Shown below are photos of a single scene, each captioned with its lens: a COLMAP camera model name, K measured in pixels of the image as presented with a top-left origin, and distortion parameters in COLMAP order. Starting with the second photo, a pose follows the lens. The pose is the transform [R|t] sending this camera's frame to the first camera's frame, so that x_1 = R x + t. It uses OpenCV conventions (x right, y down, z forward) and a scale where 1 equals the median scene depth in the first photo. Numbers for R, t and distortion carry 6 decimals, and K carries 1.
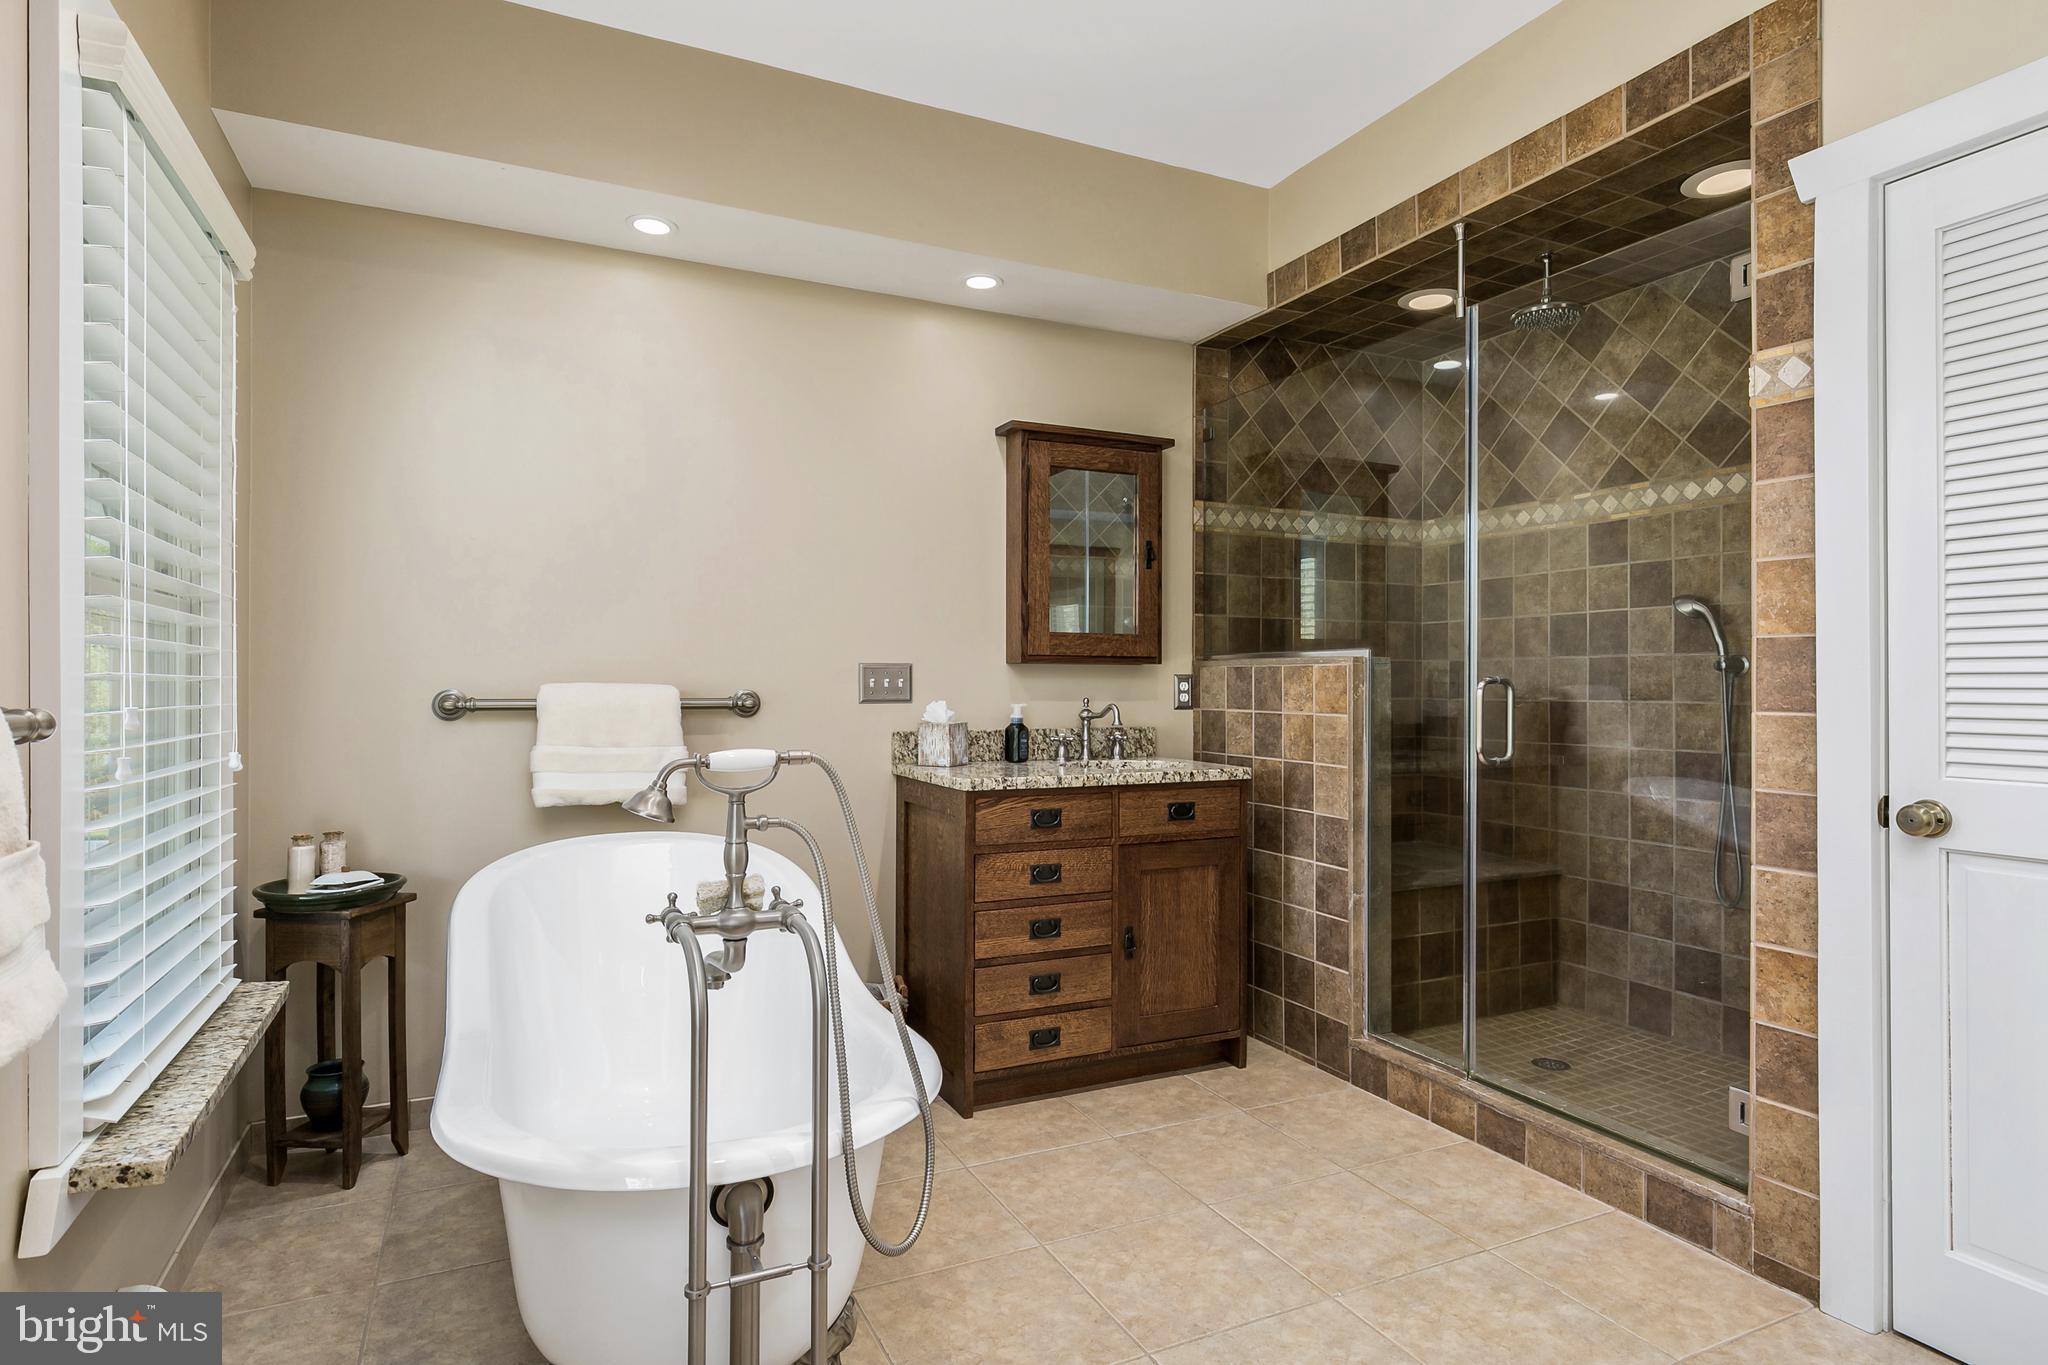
lens RADIAL K [[1089.0, 0, 1018.1], [0, 1089.0, 674.4], [0, 0, 1]] dist [0.004931, 0.000118]
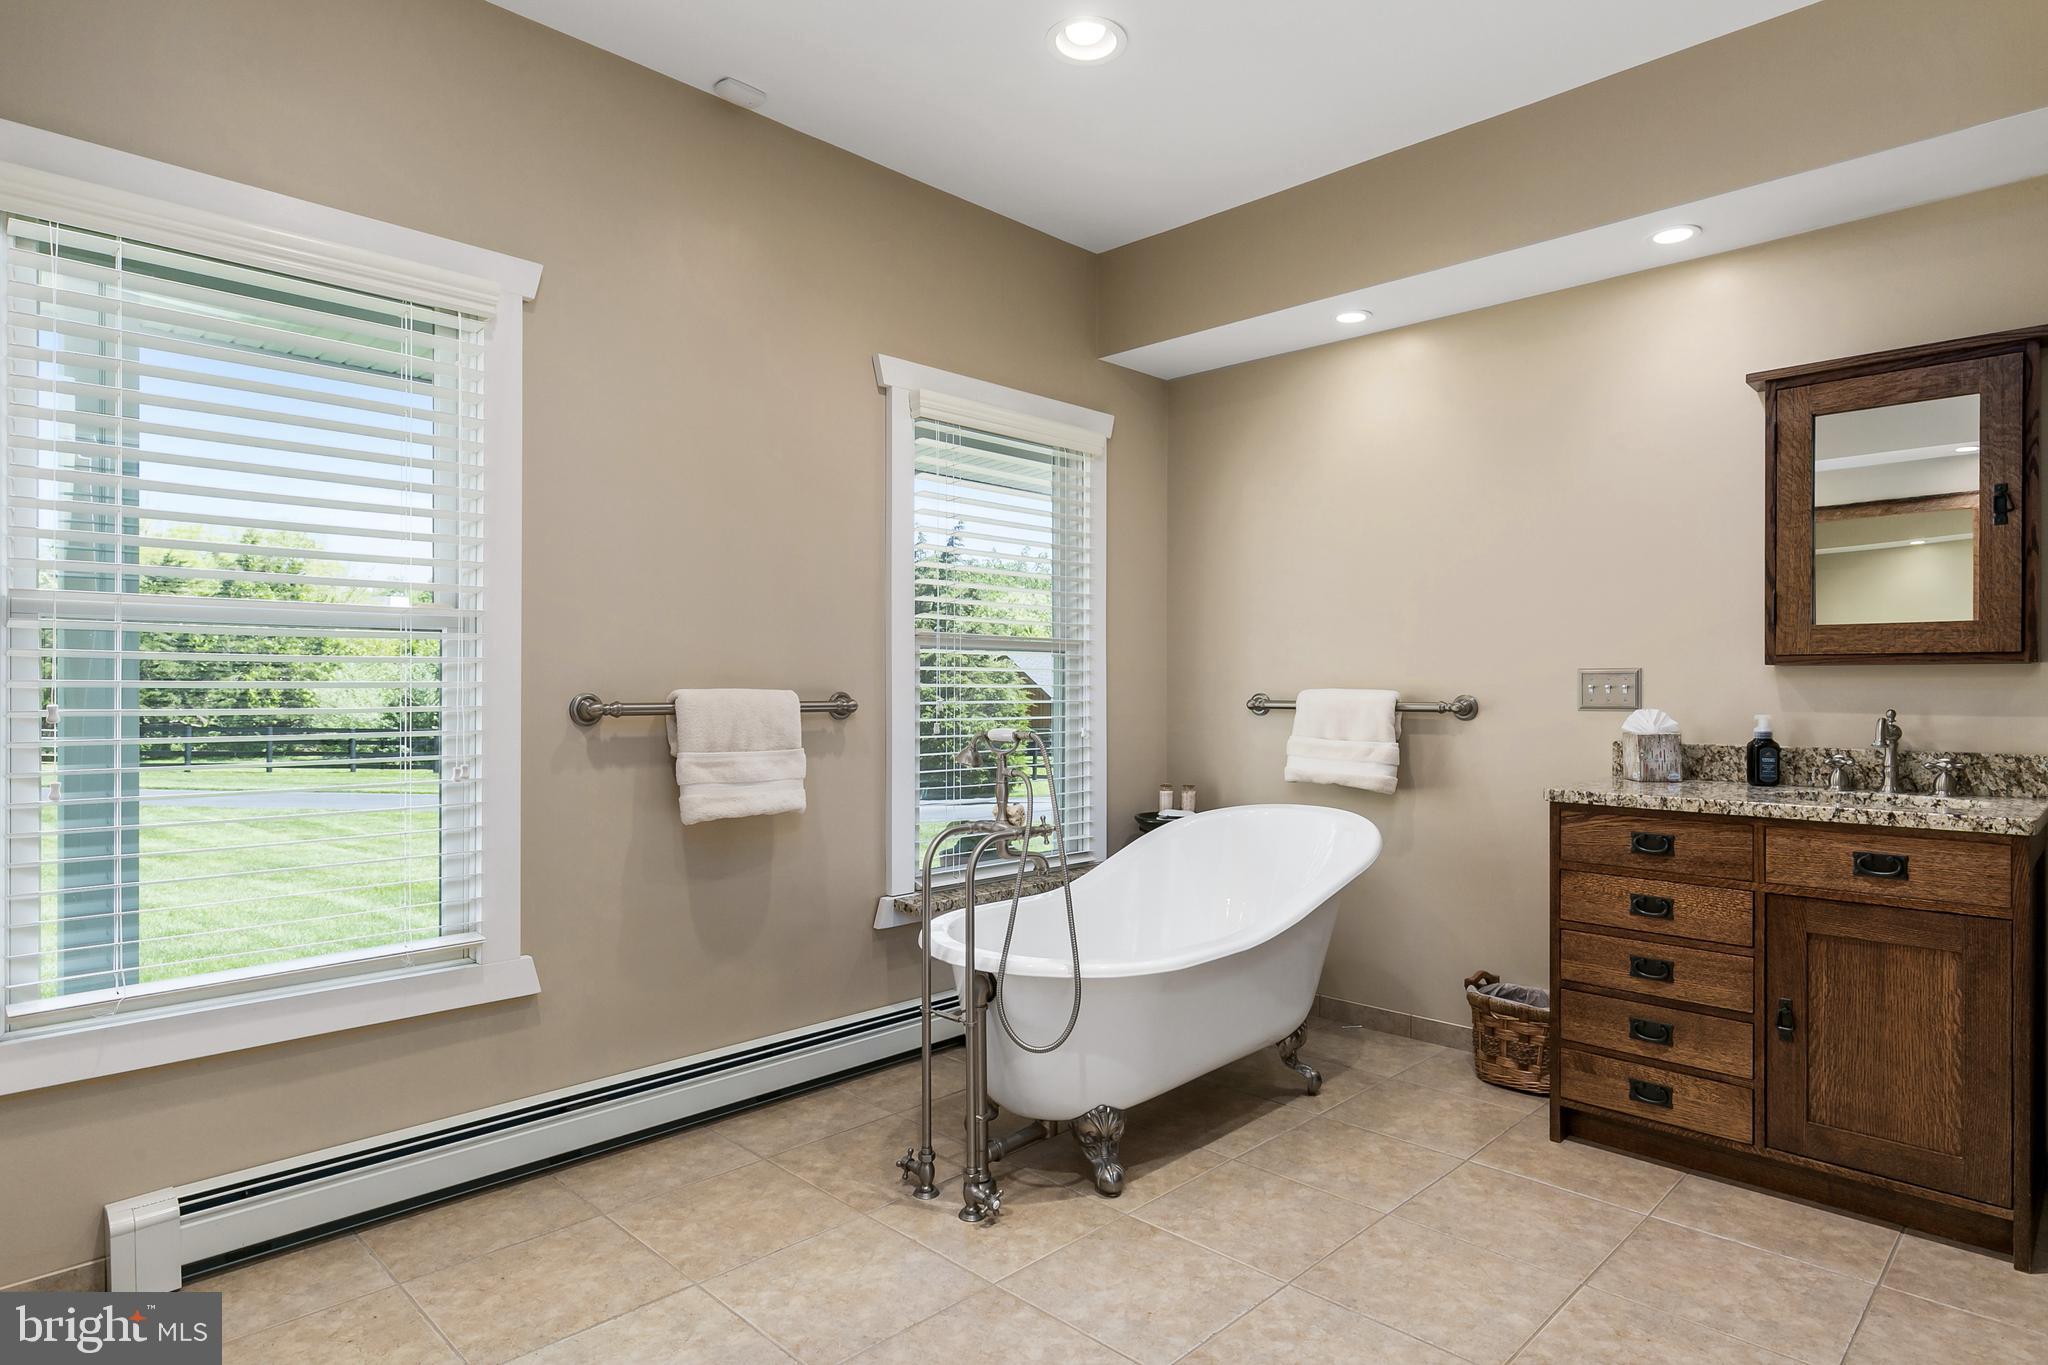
lens RADIAL K [[1089.0, 0, 1018.1], [0, 1089.0, 674.4], [0, 0, 1]] dist [0.004931, 0.000118]
pose [[0.352061, -0.009816, -0.935926, 0.662570], [0.006648, 0.999946, -0.007986, -0.000786], [0.935953, -0.003411, 0.352107, 0.208562]]
